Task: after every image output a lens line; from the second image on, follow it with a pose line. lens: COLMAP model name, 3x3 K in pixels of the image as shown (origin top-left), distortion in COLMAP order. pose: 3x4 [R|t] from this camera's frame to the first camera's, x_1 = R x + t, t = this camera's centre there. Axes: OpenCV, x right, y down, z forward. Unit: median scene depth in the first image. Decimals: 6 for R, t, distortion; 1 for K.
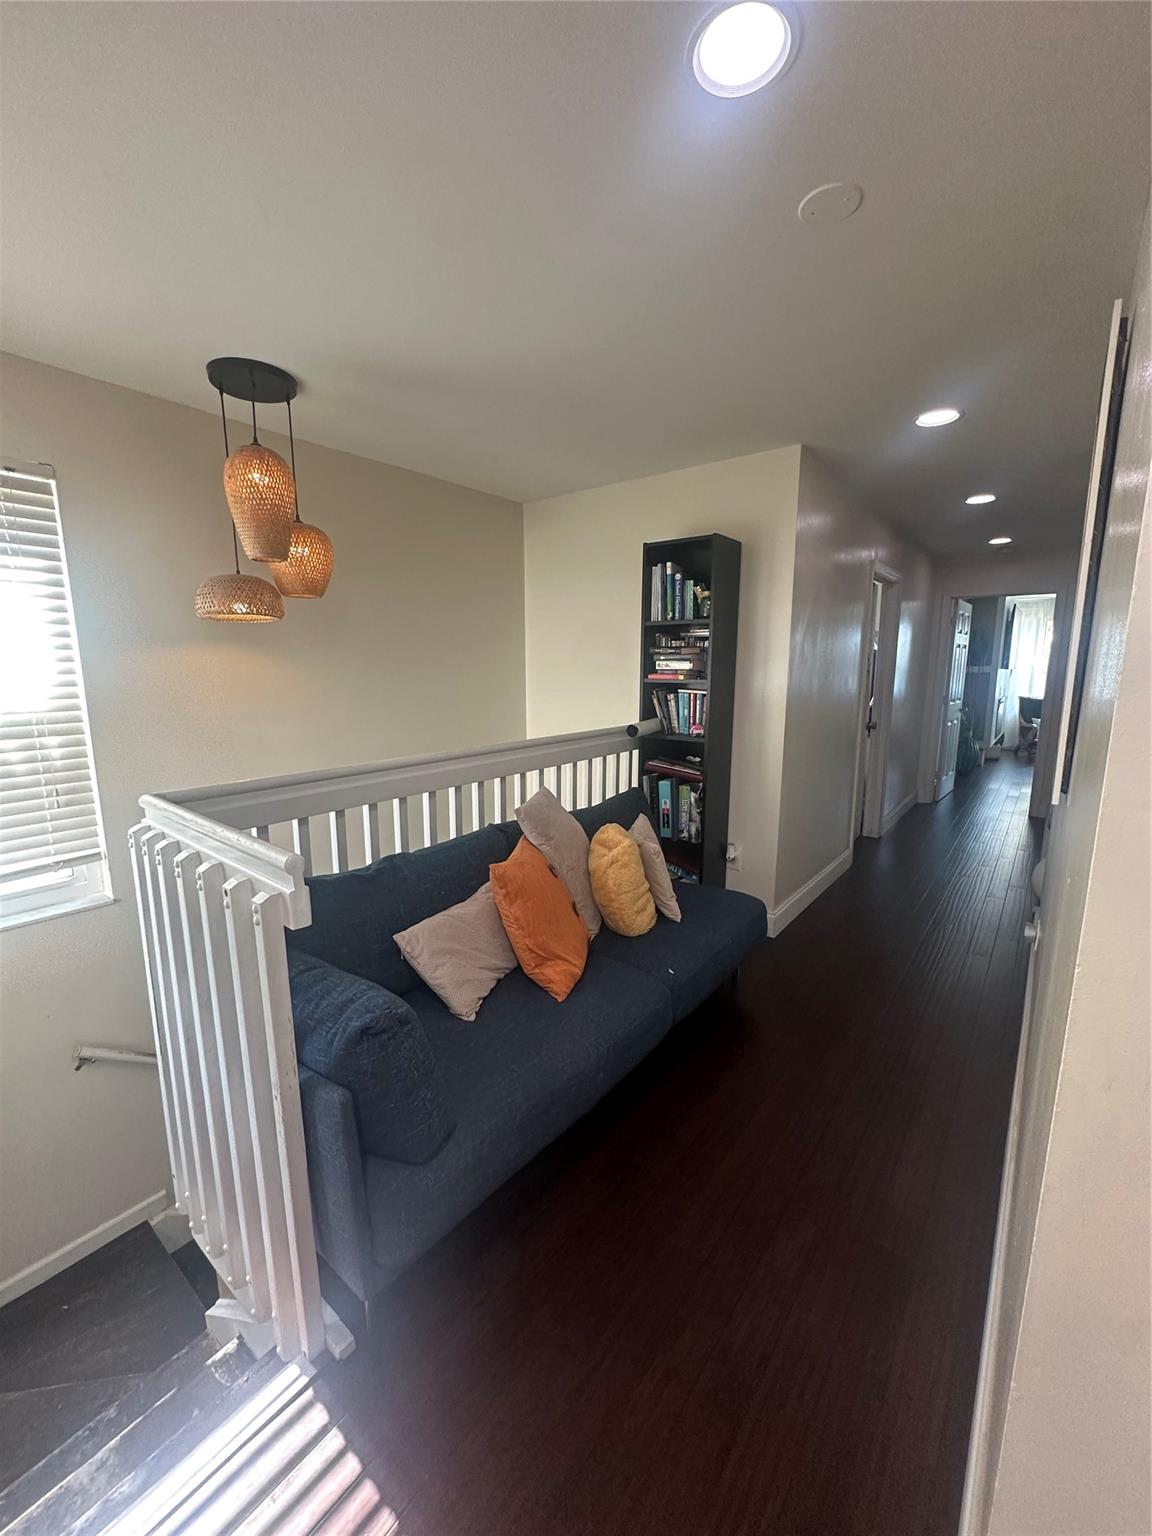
lens RADIAL K [[614.1, 0, 573.8], [0, 614.1, 773.2], [0, 0, 1]] dist [-0.001581, 0.000207]
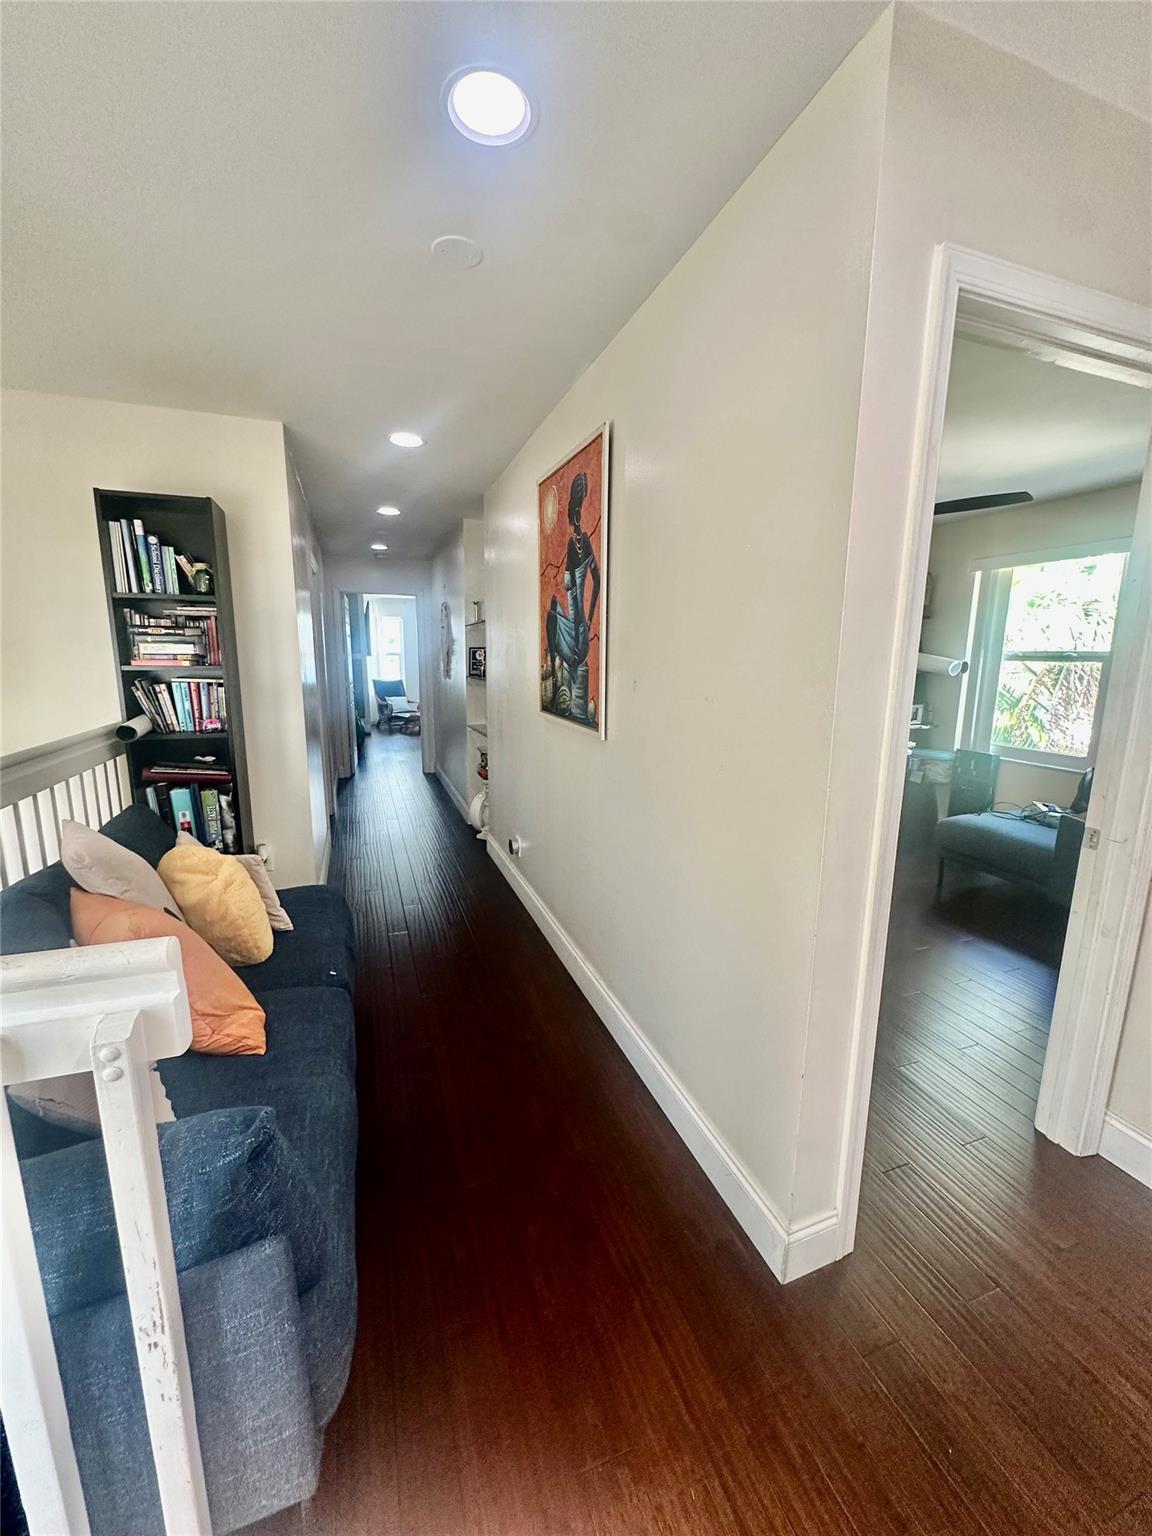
lens RADIAL K [[614.1, 0, 573.8], [0, 614.1, 773.2], [0, 0, 1]] dist [-0.001581, 0.000207]
pose [[0.534536, -0.157738, 0.830295, -0.253823], [0.142250, 0.985204, 0.095588, -0.012216], [-0.833089, 0.067015, 0.549065, 0.102643]]
